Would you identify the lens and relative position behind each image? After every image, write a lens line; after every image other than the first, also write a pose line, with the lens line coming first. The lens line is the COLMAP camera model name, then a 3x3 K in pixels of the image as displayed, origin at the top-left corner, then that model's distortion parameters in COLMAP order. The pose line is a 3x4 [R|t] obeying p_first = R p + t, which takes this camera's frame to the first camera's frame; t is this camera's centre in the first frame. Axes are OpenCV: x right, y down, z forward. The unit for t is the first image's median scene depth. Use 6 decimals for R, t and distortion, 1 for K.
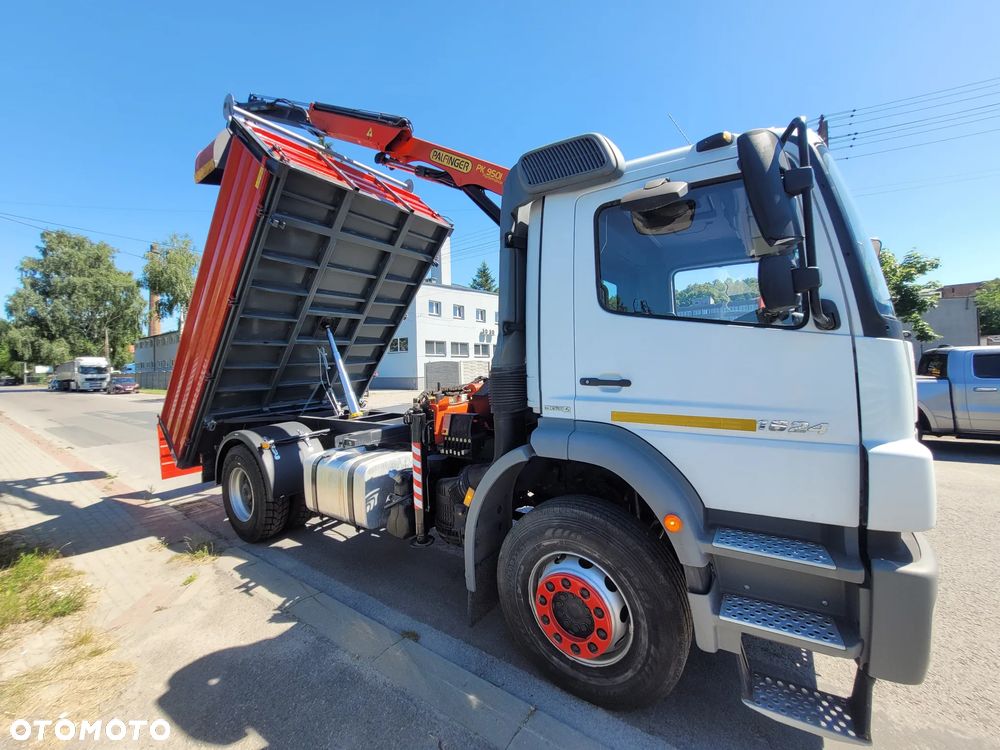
lens RADIAL K [[413.6, 0, 525.1], [0, 413.6, 354.2], [0, 0, 1]] dist [-0.013932, 0.001731]
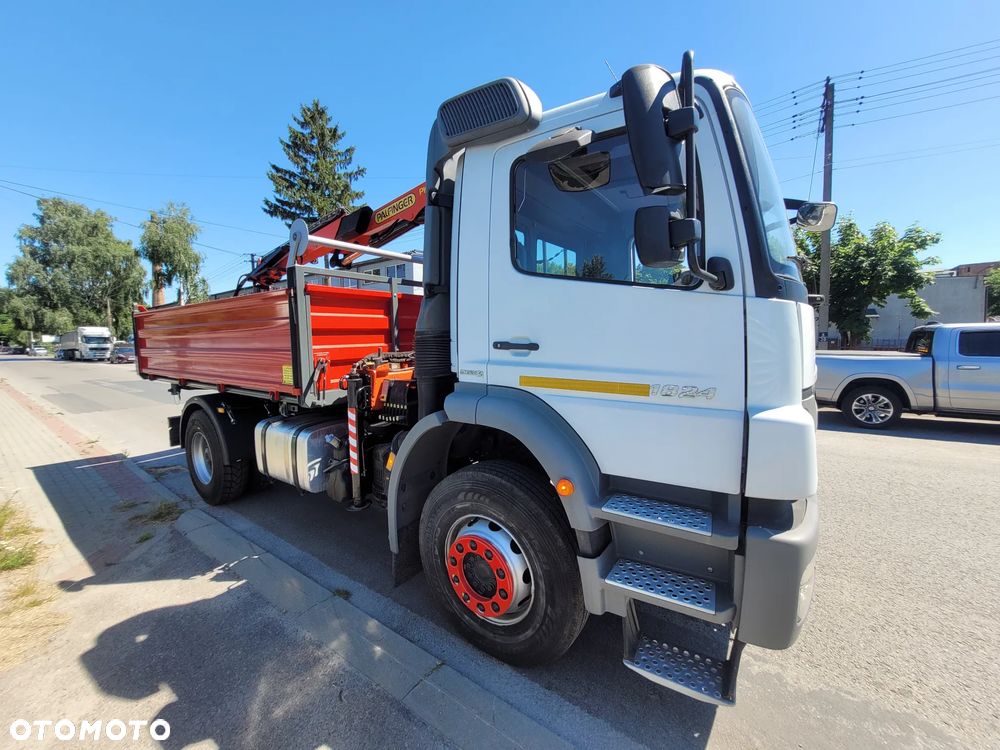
lens RADIAL K [[413.6, 0, 526.6], [0, 413.6, 359.9], [0, 0, 1]] dist [-0.013932, 0.001731]
pose [[0.999880, 0.013021, -0.008391, 0.220551], [-0.012367, 0.997200, 0.073756, 0.027275], [0.009328, -0.073644, 0.997241, 0.030272]]
